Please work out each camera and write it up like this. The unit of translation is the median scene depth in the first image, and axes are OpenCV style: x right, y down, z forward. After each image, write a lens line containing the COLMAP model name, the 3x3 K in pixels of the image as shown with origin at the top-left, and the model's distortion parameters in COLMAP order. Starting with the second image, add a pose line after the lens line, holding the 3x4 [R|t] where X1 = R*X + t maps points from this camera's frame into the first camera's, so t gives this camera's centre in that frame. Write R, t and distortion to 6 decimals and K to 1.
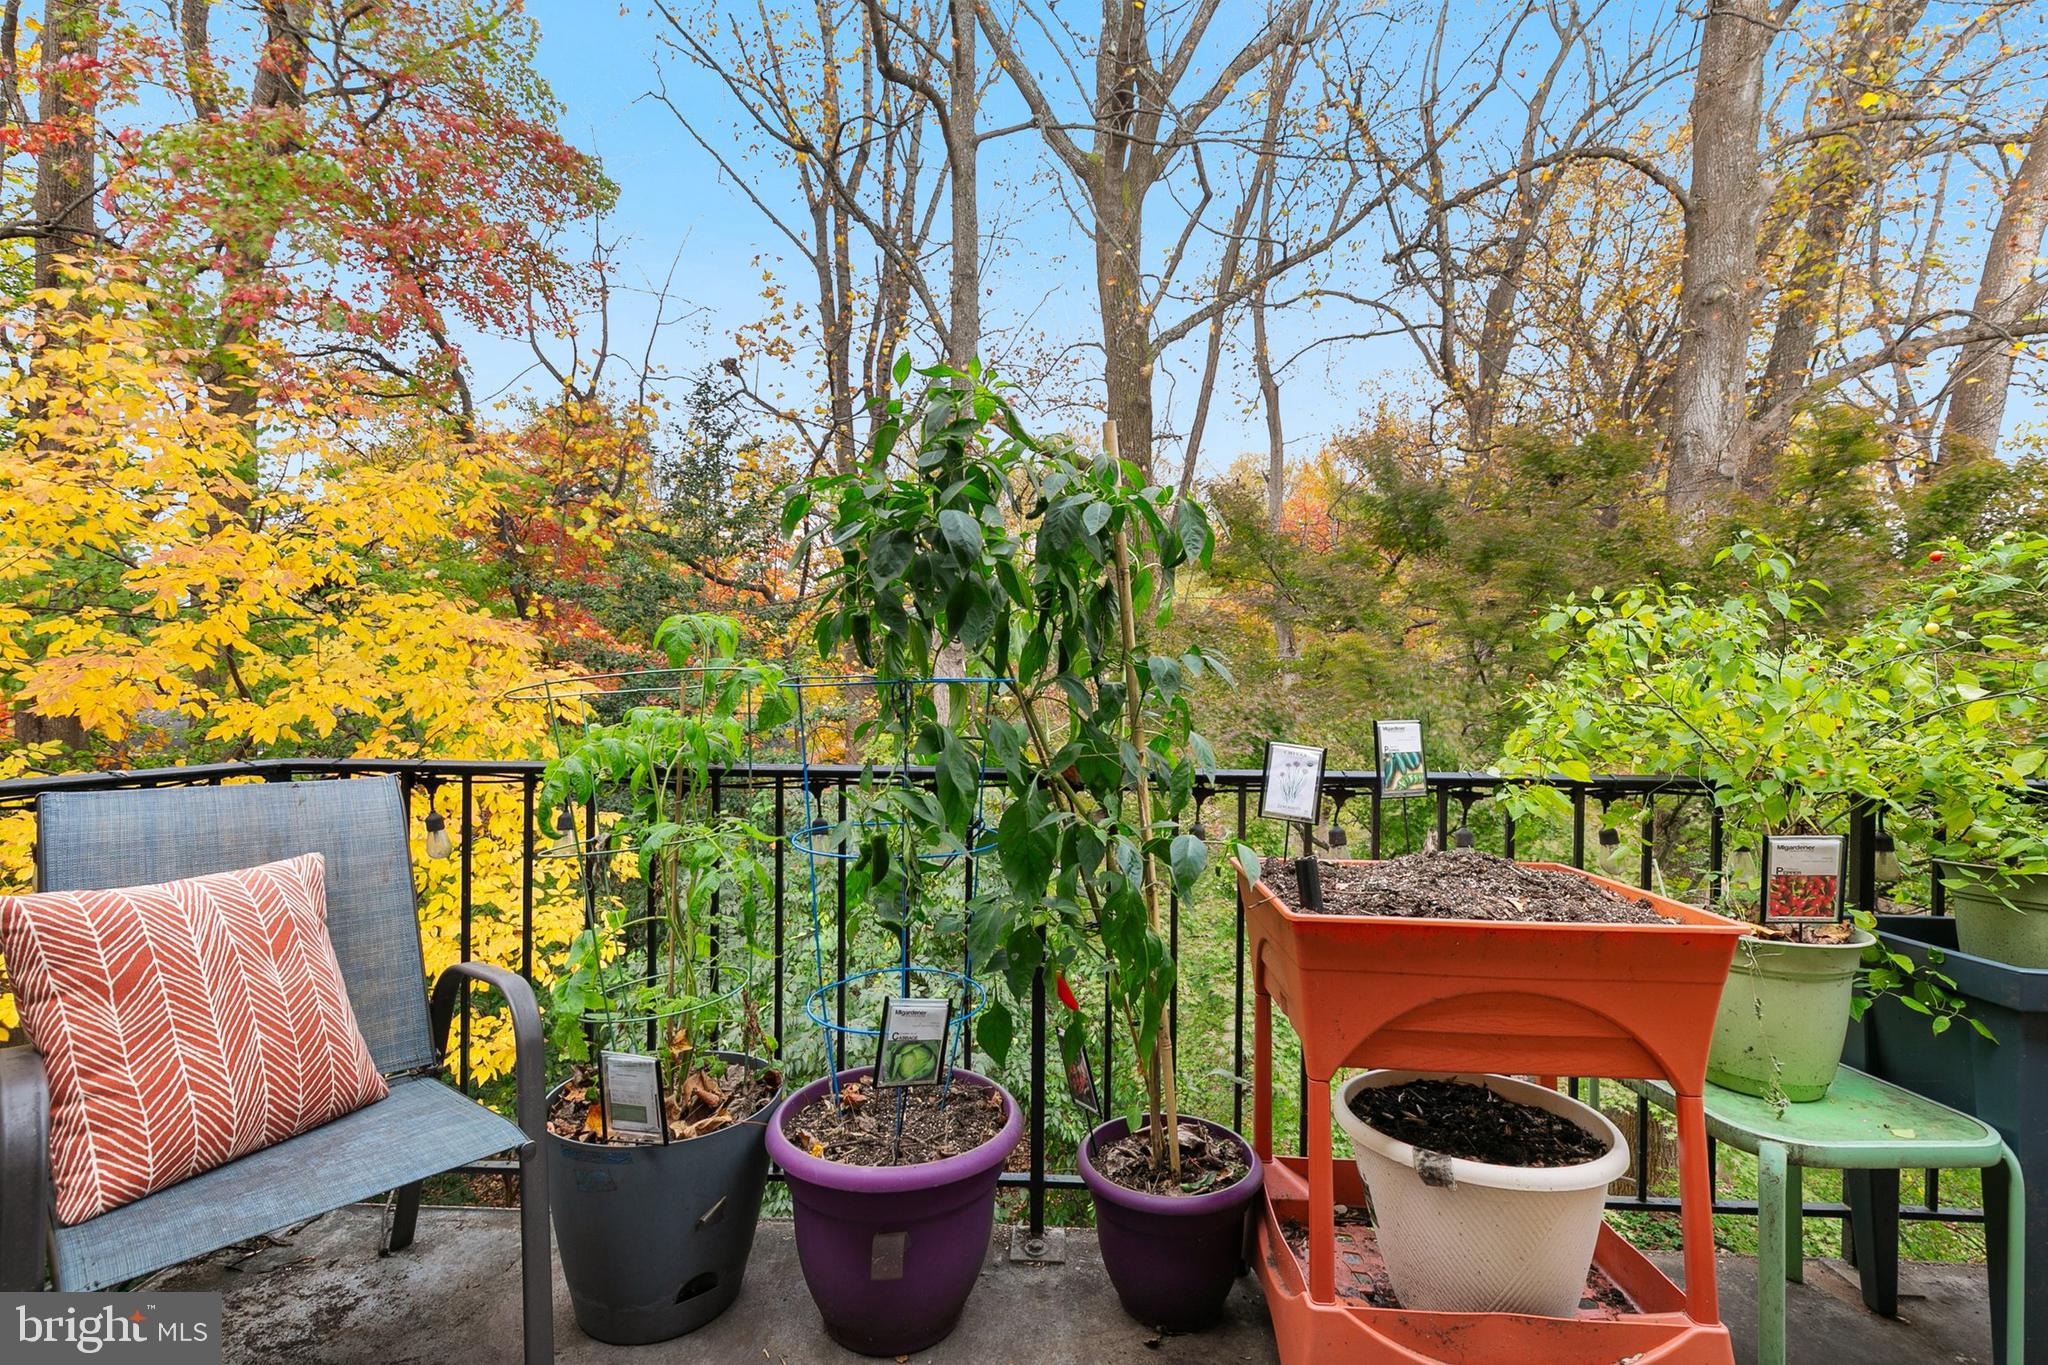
lens RADIAL K [[906.4, 0, 1024.0], [0, 906.4, 682.5], [0, 0, 1]] dist [-0.001519, 0.000090]
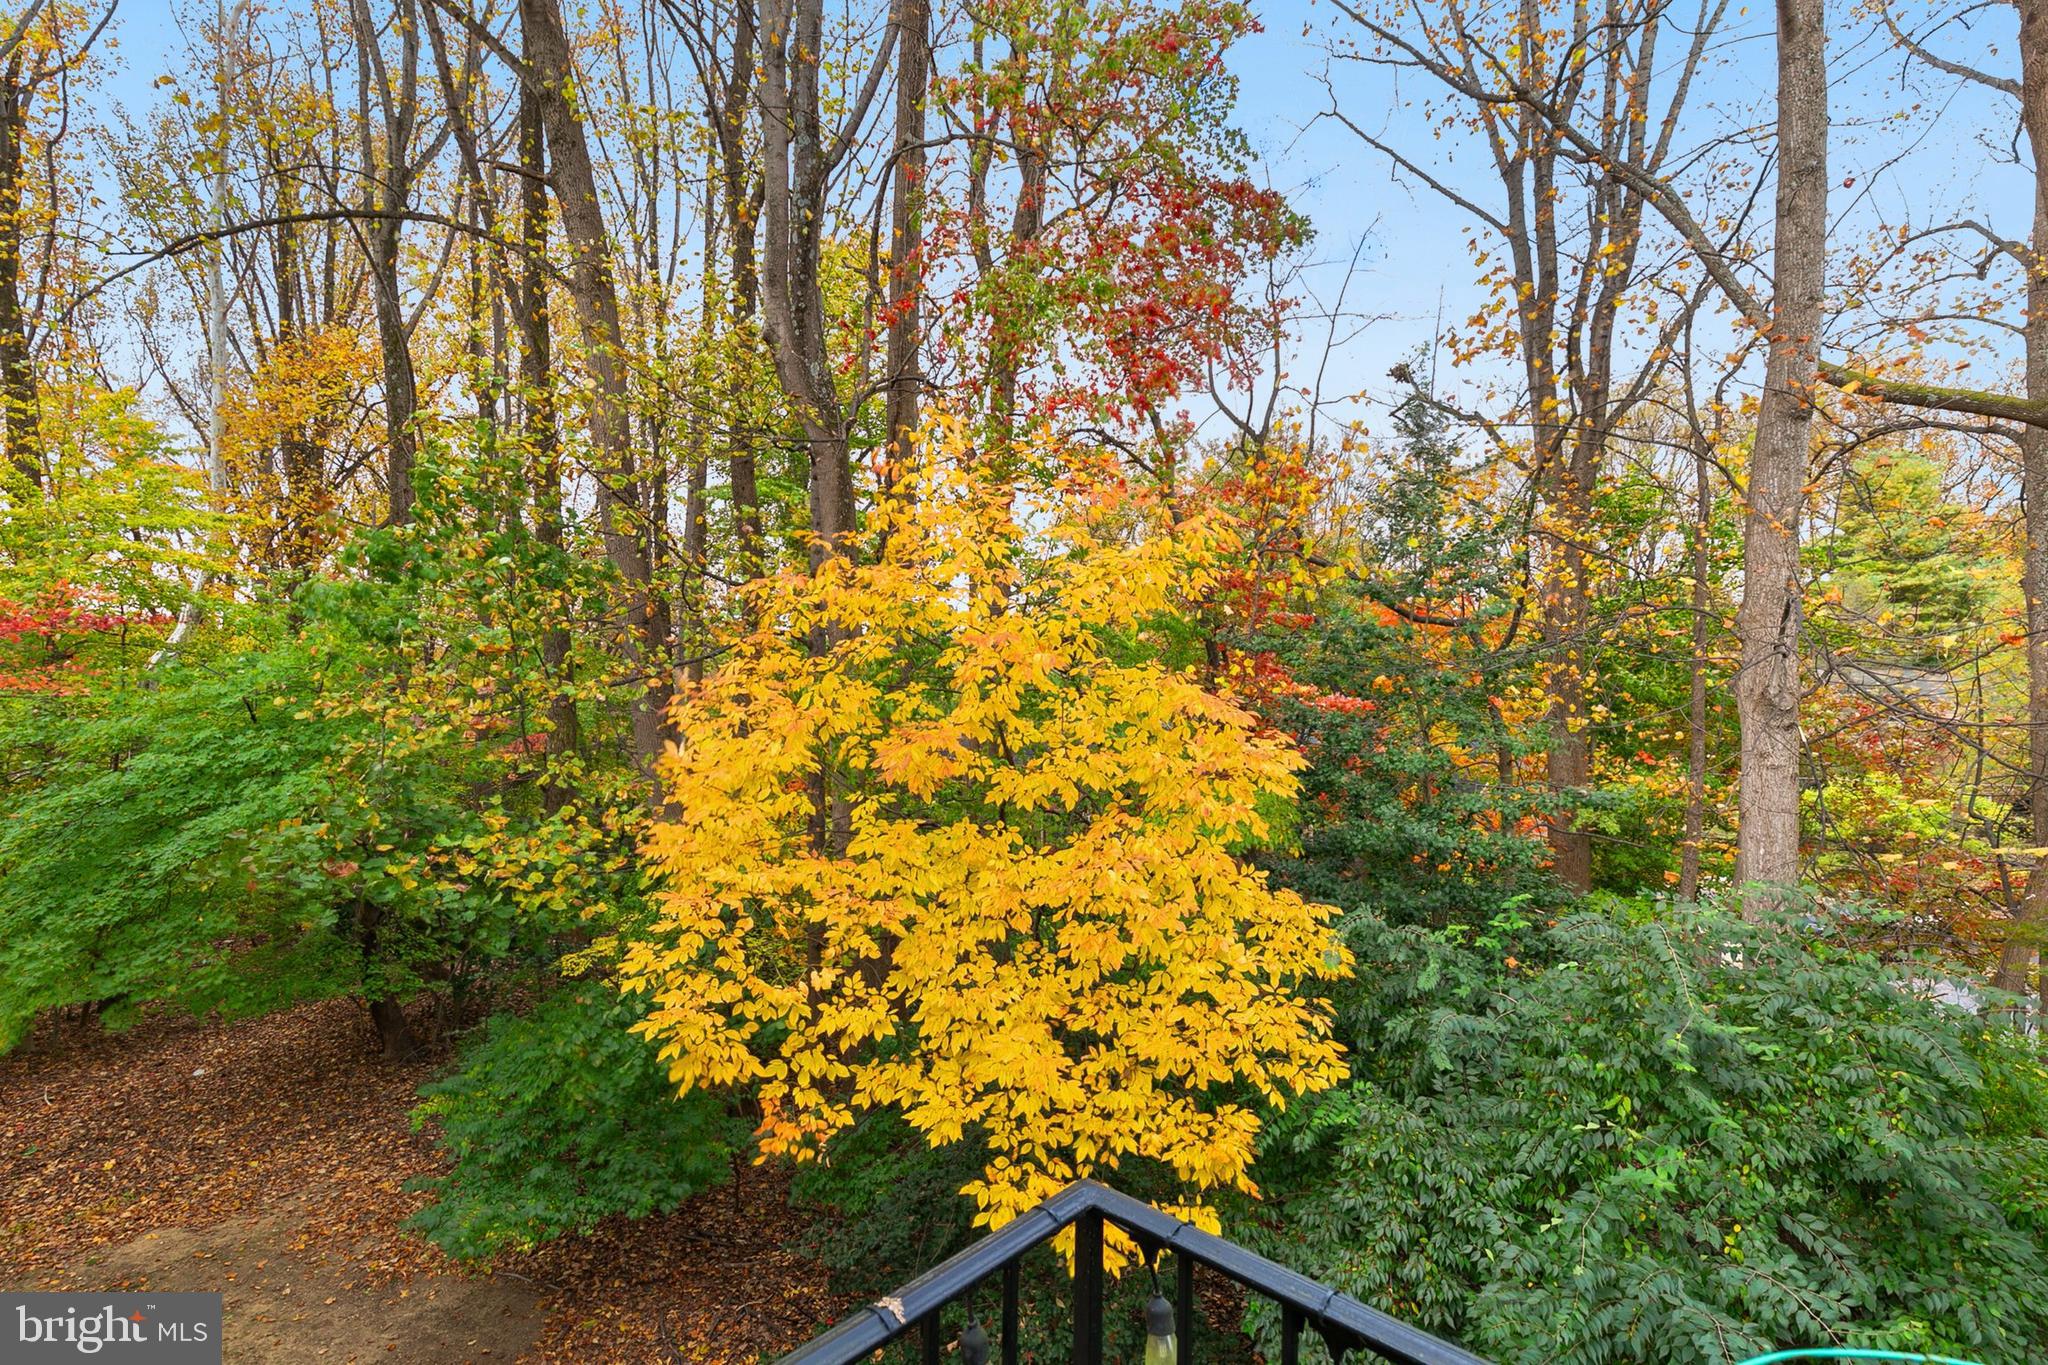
lens RADIAL K [[926.5, 0, 1016.0], [0, 926.5, 684.8], [0, 0, 1]] dist [0.009209, -0.000057]
pose [[0.770150, 0.003735, -0.637852, -0.086291], [-0.015646, 0.999793, -0.013036, -0.043948], [0.637671, 0.020020, 0.770049, 0.083489]]
